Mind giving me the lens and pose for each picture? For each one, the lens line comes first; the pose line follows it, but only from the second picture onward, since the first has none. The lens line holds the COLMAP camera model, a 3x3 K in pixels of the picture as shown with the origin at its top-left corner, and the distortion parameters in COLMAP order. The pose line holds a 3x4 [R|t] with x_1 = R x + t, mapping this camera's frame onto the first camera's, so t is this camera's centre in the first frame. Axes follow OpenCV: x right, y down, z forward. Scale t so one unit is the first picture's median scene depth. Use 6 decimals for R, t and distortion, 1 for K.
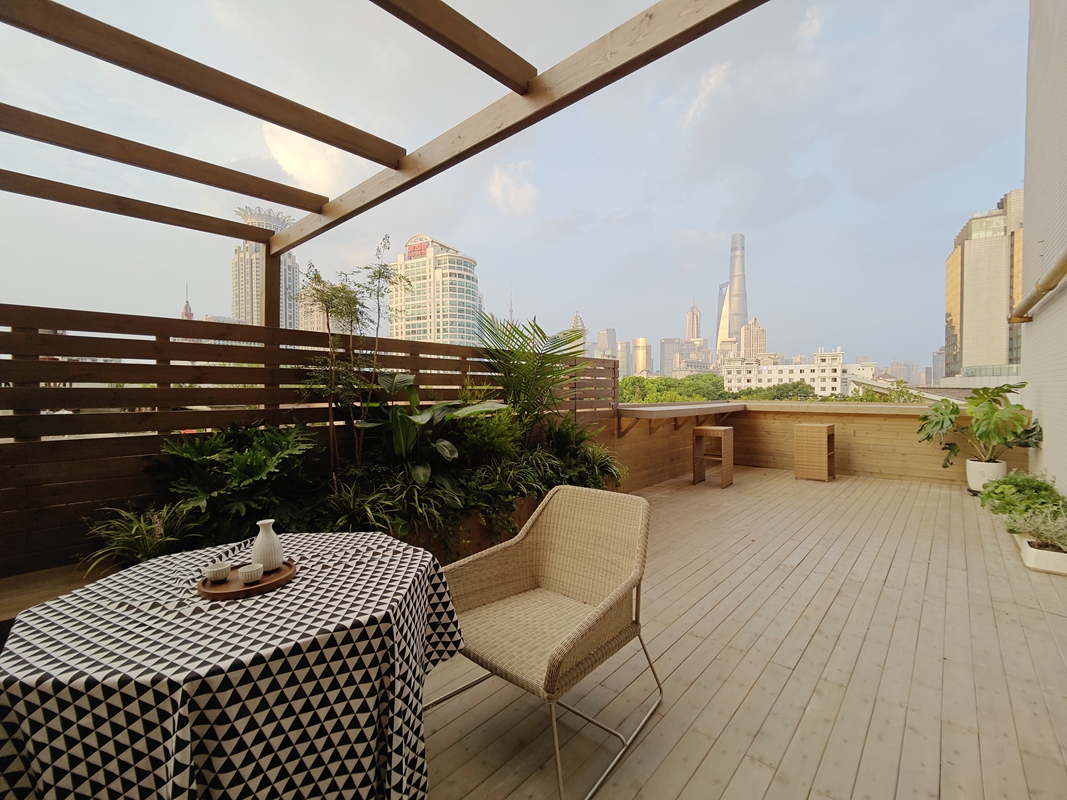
lens RADIAL K [[462.3, 0, 529.7], [0, 462.3, 394.3], [0, 0, 1]] dist [-0.003324, 0.000422]
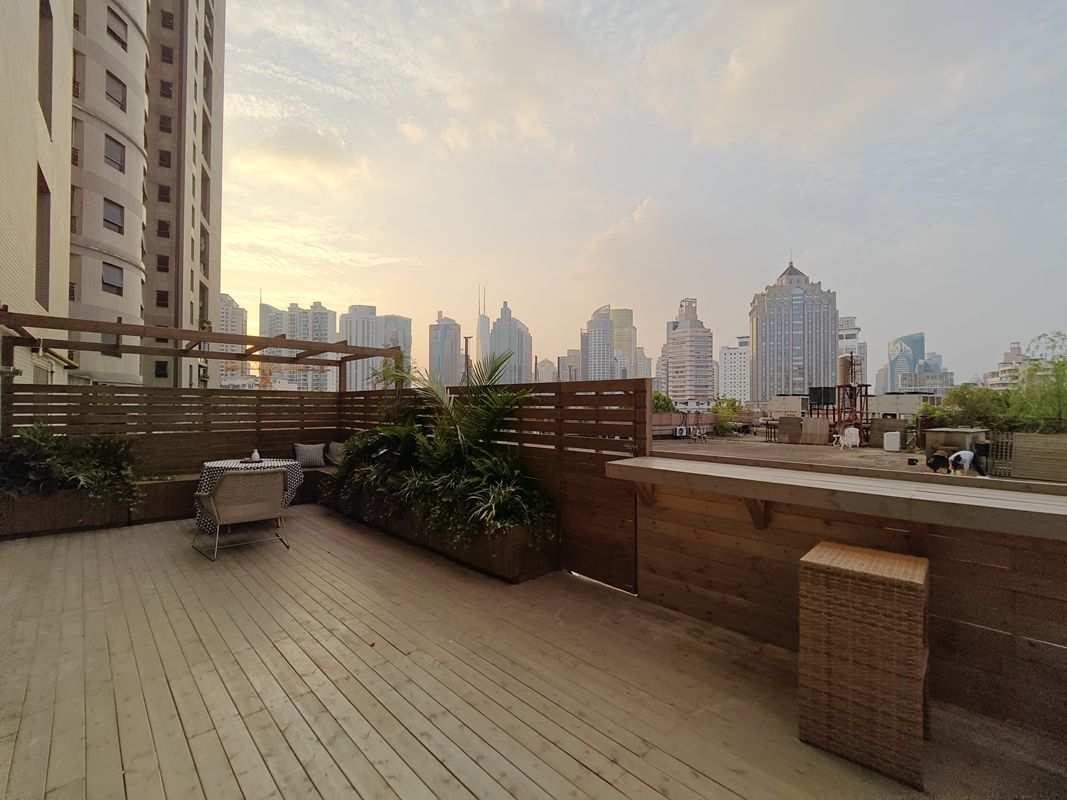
lens RADIAL K [[462.3, 0, 529.9], [0, 462.3, 403.3], [0, 0, 1]] dist [-0.003324, 0.000422]
pose [[-0.056122, -0.015933, -0.998297, 1.361401], [-0.009641, 0.999835, -0.015415, -0.044407], [0.998377, 0.008760, -0.056267, 1.480565]]
